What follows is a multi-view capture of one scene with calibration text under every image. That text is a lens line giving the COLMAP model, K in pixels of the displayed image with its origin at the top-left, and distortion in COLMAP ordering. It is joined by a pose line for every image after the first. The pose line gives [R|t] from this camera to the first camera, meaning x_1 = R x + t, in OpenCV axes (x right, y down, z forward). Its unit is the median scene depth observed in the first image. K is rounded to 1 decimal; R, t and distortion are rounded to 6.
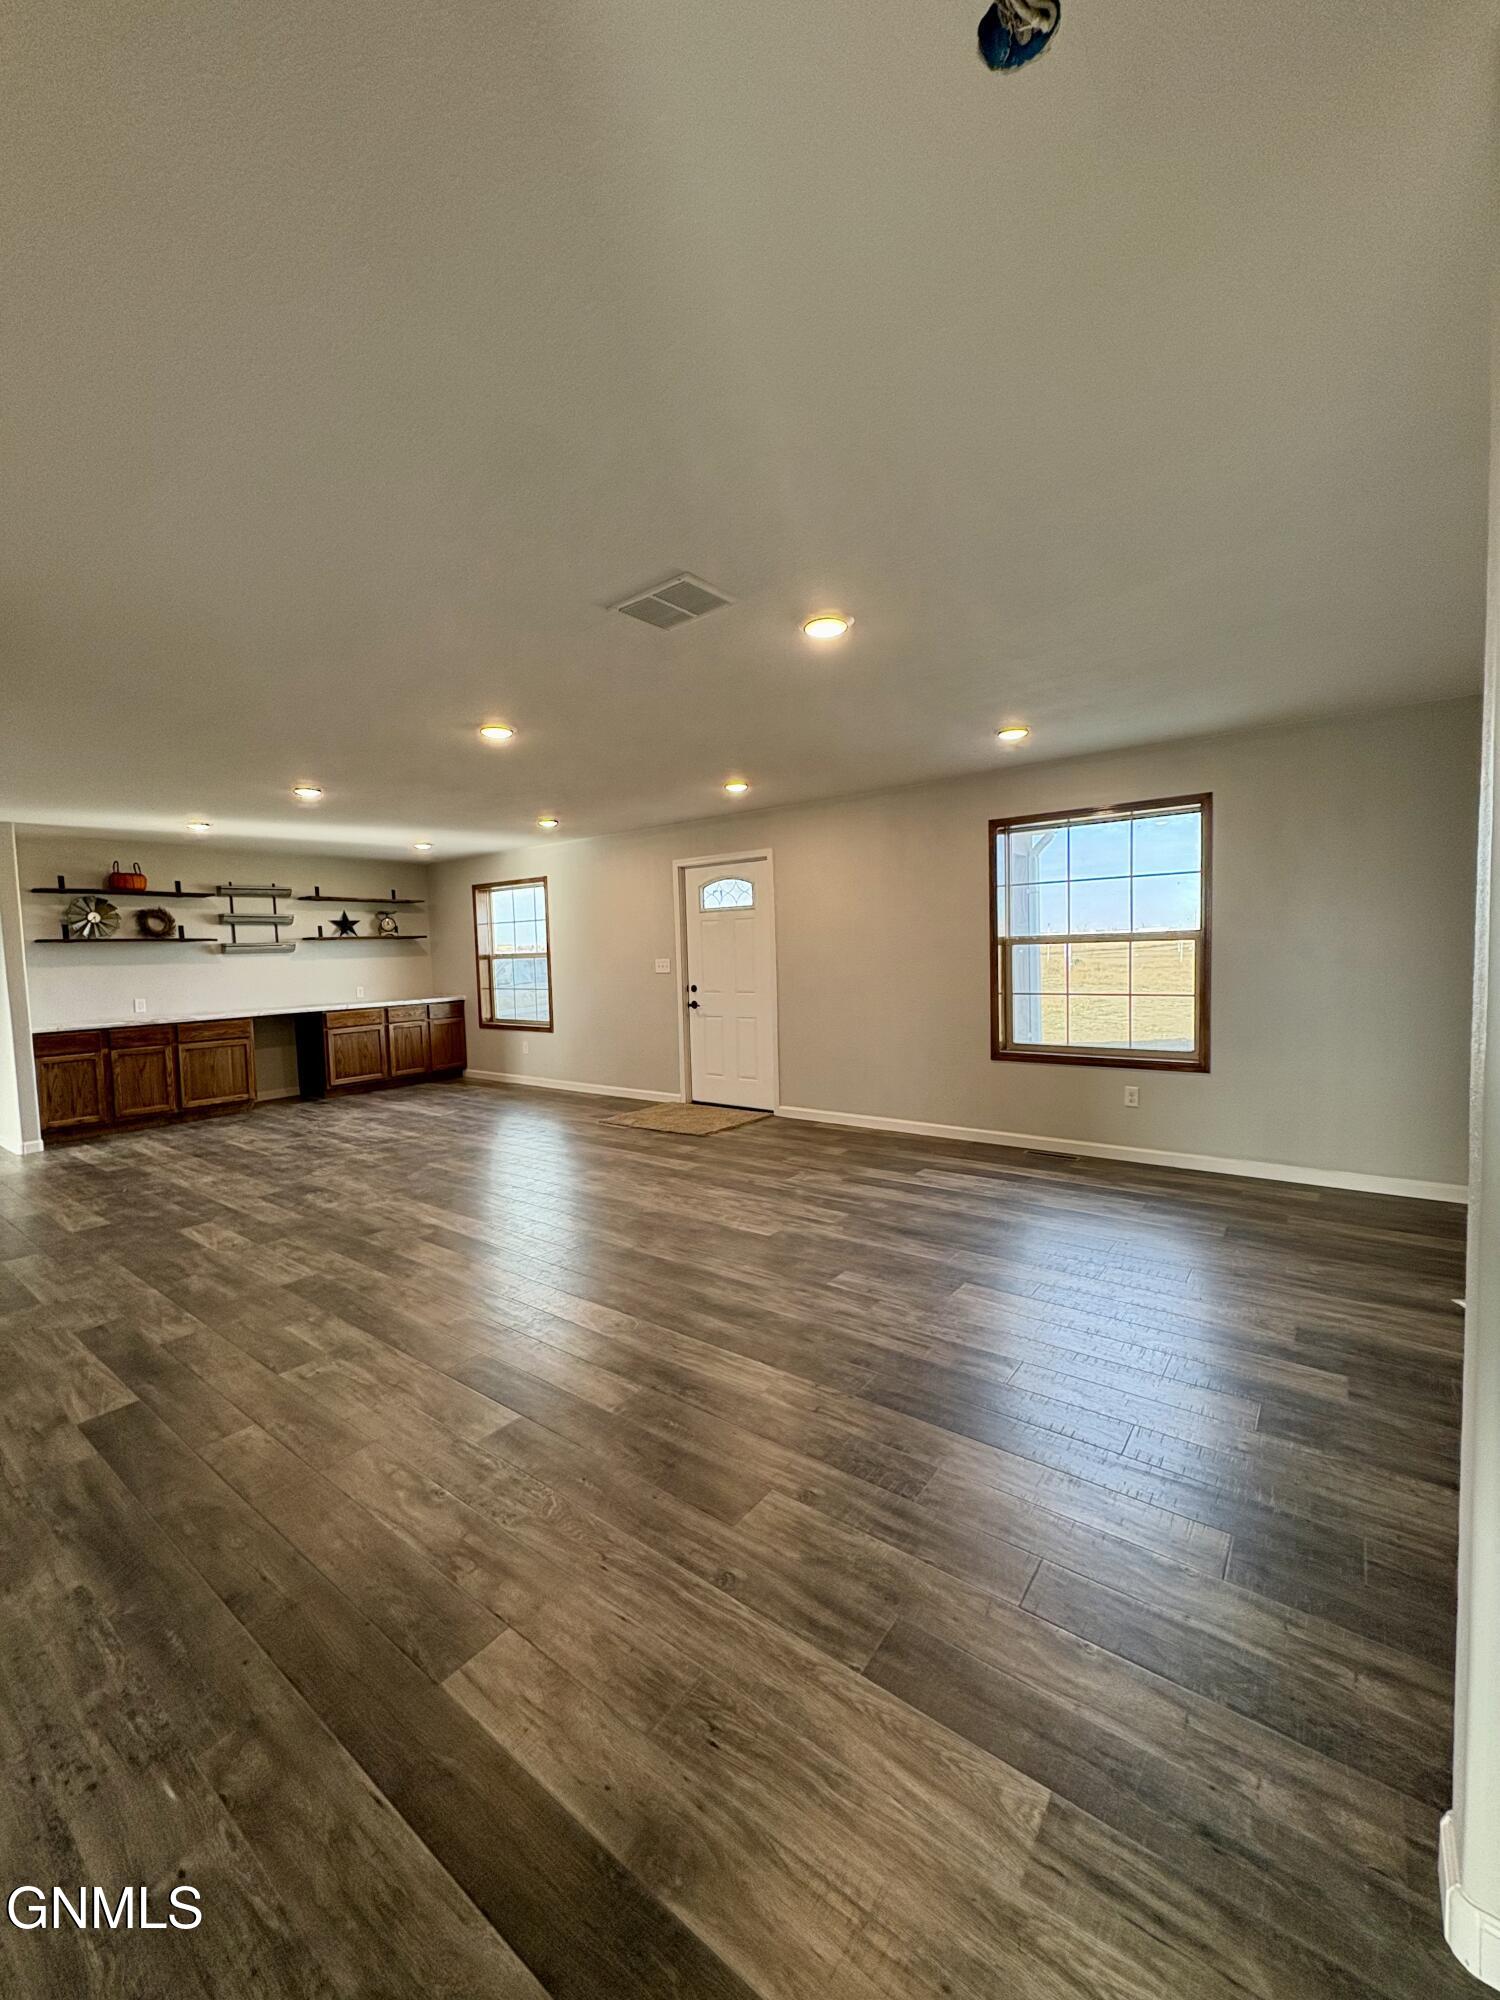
lens RADIAL K [[806.5, 0, 747.8], [0, 806.5, 999.7], [0, 0, 1]] dist [-0.001185, -0.000538]
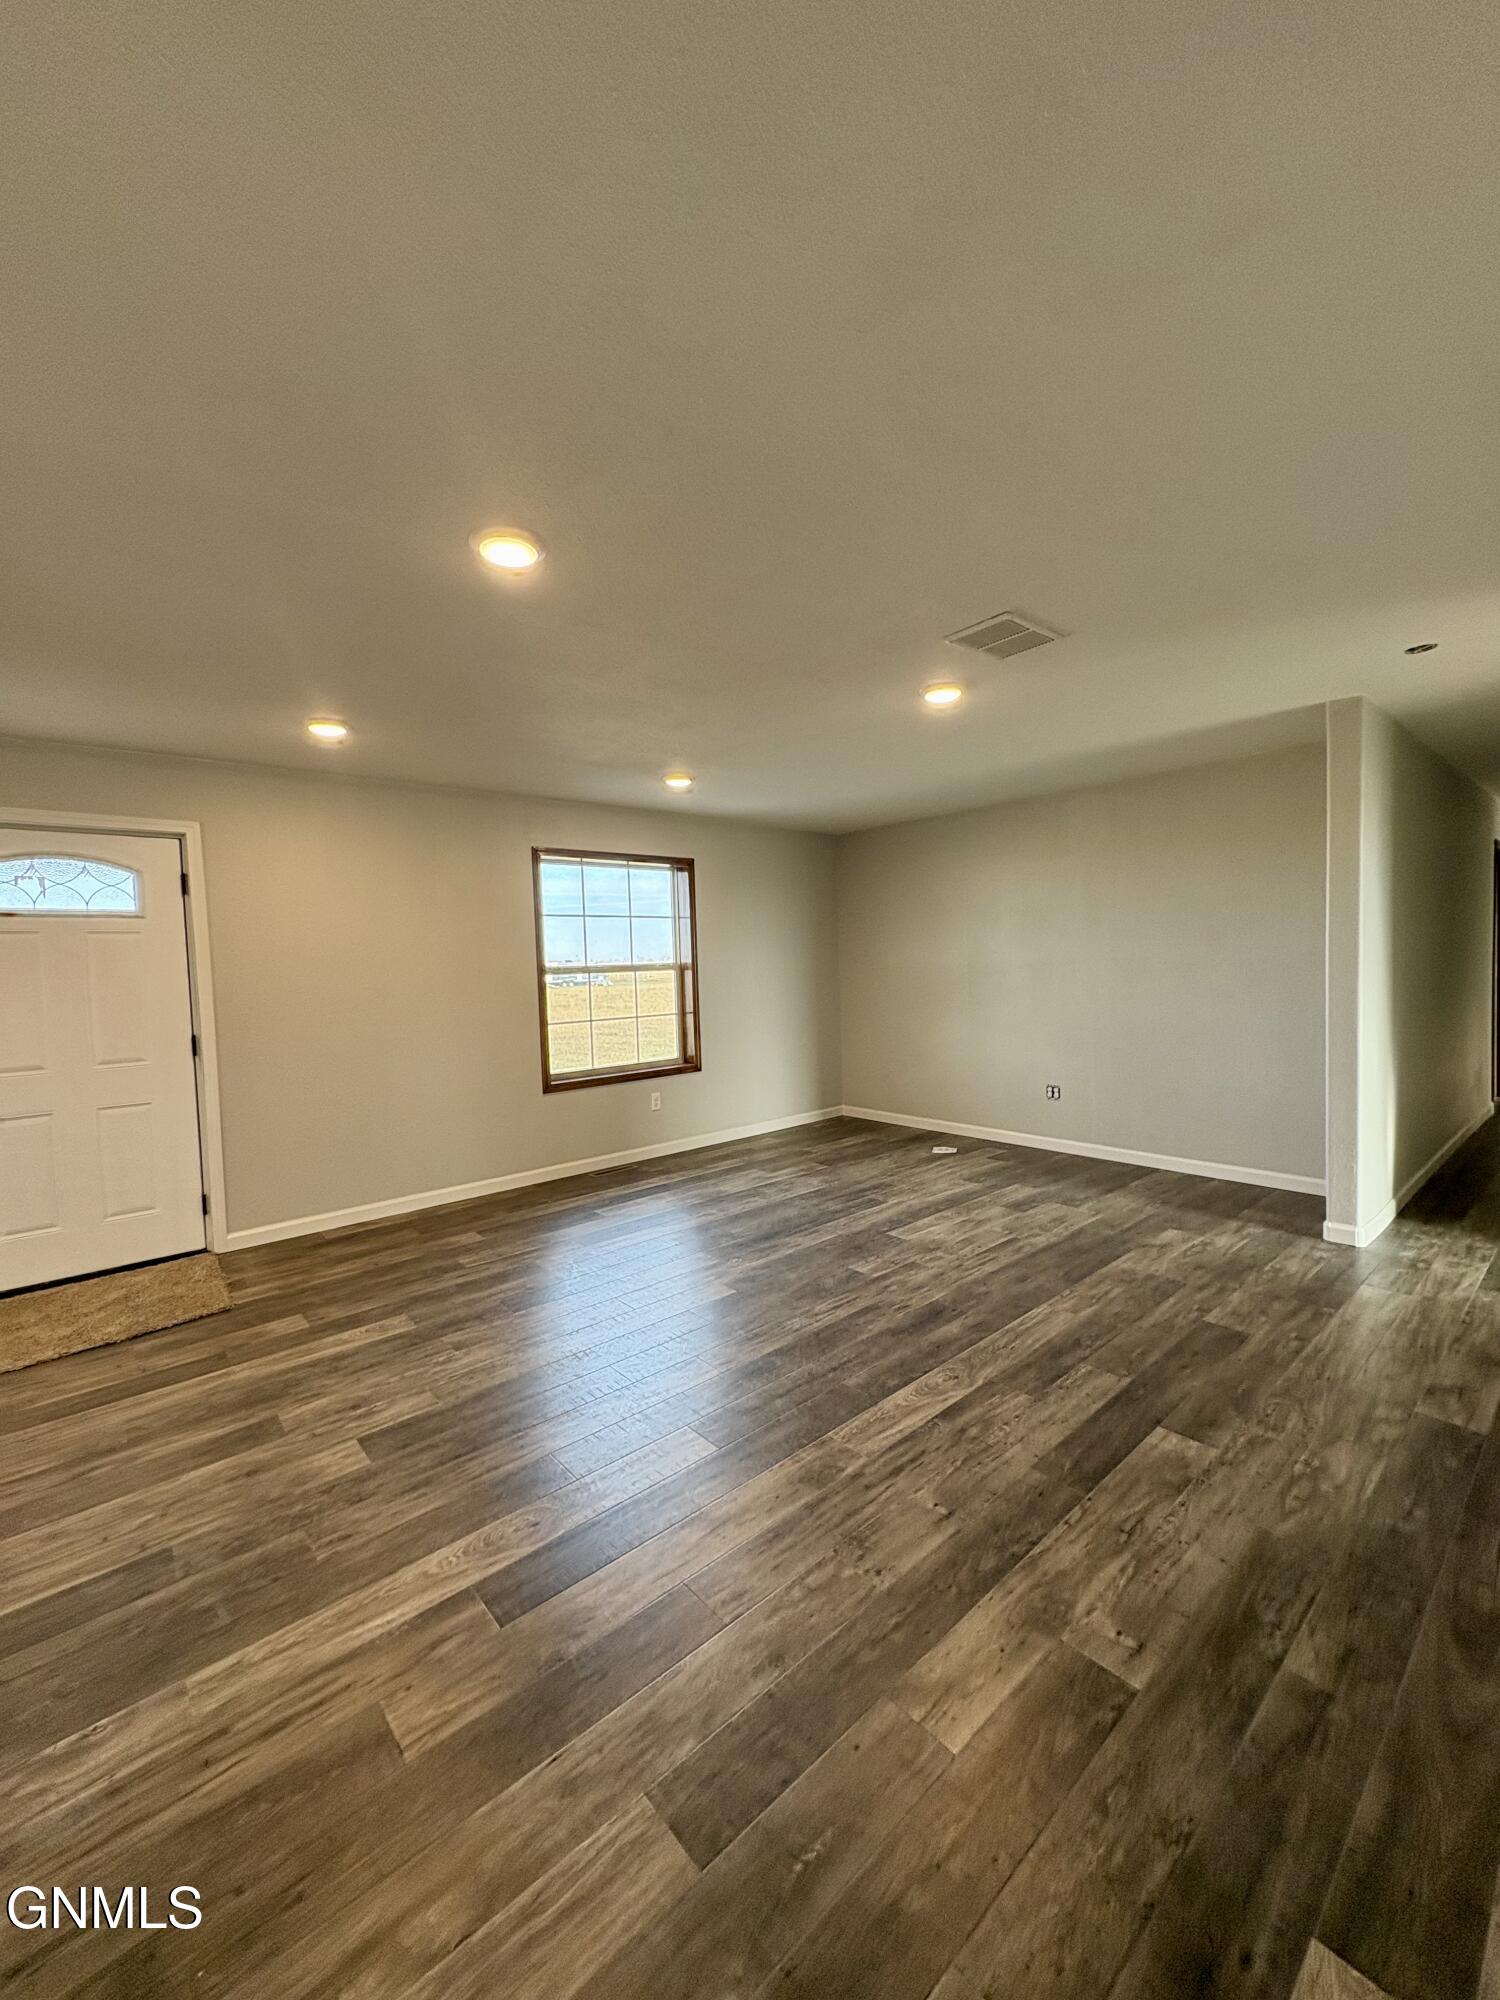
lens RADIAL K [[806.5, 0, 748.0], [0, 806.5, 1000.6], [0, 0, 1]] dist [-0.001185, -0.000538]
pose [[0.189481, -0.023338, 0.981607, -0.834804], [0.089124, 0.995999, 0.006477, -0.029329], [-0.977831, 0.086257, 0.190803, 0.794776]]
